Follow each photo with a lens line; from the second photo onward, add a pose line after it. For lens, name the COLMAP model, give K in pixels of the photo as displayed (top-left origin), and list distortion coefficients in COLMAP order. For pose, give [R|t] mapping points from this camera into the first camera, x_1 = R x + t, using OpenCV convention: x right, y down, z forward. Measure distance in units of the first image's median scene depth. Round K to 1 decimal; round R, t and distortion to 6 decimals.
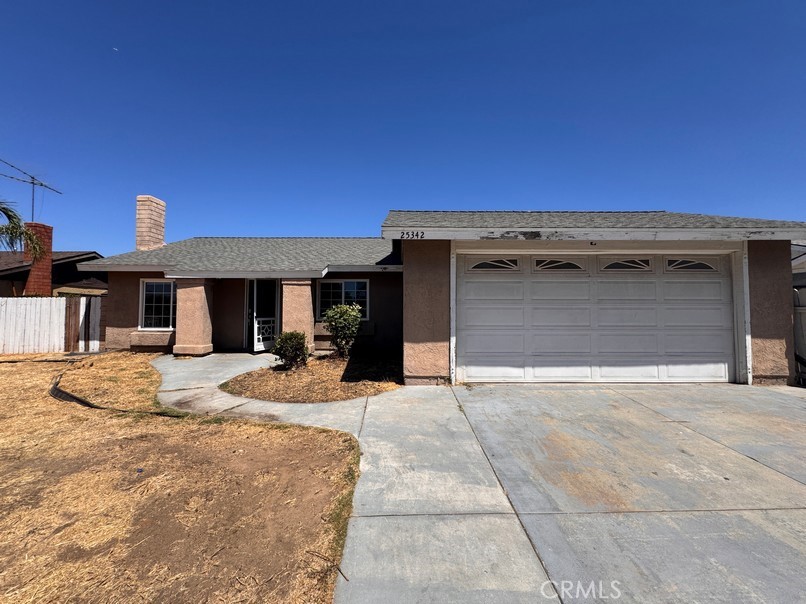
lens RADIAL K [[322.2, 0, 403.2], [0, 322.2, 301.1], [0, 0, 1]] dist [-0.003162, 0.000682]
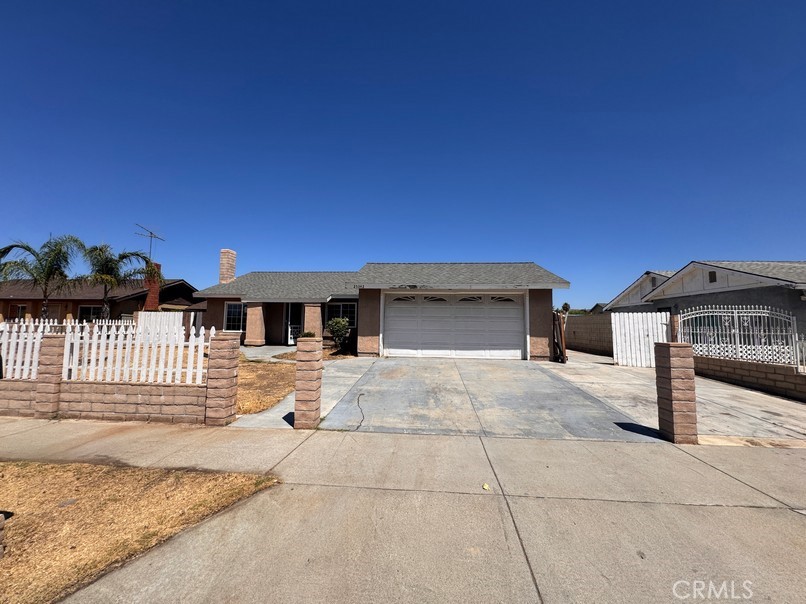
lens RADIAL K [[322.2, 0, 403.2], [0, 322.2, 301.1], [0, 0, 1]] dist [-0.003162, 0.000682]
pose [[0.995711, 0.005469, -0.092358, 0.318888], [-0.009654, 0.998943, -0.044933, -0.005097], [0.092015, 0.045632, 0.994712, -0.692750]]
